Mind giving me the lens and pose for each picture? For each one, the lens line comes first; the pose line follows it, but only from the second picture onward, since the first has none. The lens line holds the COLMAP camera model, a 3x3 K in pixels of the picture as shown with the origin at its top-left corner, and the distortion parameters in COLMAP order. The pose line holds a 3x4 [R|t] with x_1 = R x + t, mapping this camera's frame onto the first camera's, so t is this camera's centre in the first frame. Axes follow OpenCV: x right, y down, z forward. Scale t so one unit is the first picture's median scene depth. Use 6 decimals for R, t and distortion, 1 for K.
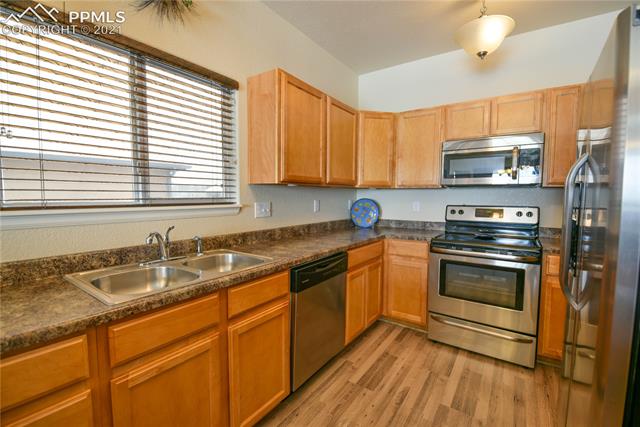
lens RADIAL K [[281.0, 0, 317.6], [0, 281.0, 214.6], [0, 0, 1]] dist [-0.014229, -0.000735]
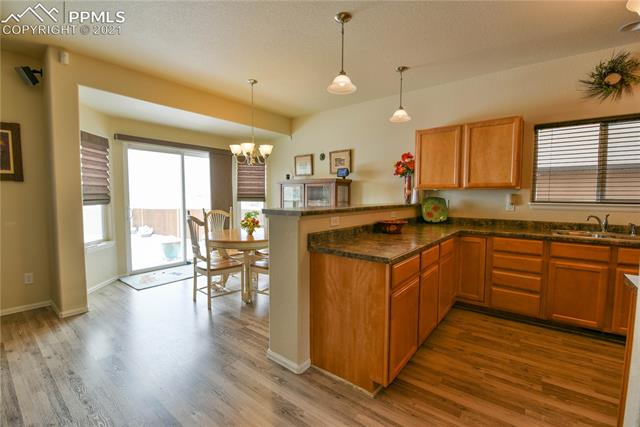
lens RADIAL K [[281.0, 0, 320.9], [0, 281.0, 212.7], [0, 0, 1]] dist [-0.014229, -0.000735]
pose [[-0.033760, 0.062186, -0.997493, 1.332977], [-0.071552, 0.995351, 0.064475, 0.046983], [0.996865, 0.073549, -0.029154, -0.813152]]
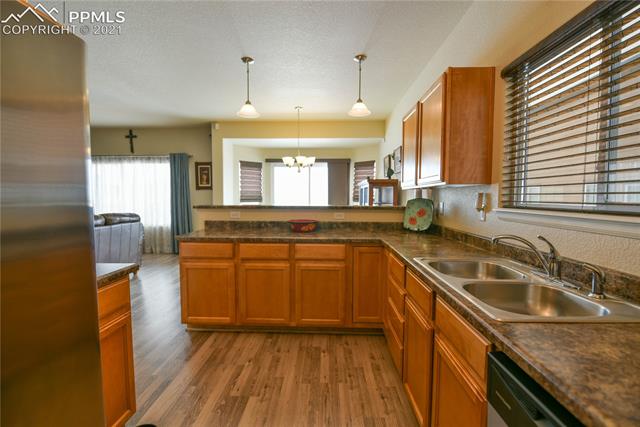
lens RADIAL K [[281.0, 0, 322.0], [0, 281.0, 216.8], [0, 0, 1]] dist [-0.014229, -0.000735]
pose [[-0.828026, 0.038707, -0.559352, 0.437674], [-0.039925, 0.991012, 0.127680, -0.093685], [0.559267, 0.128054, -0.819038, 1.306307]]
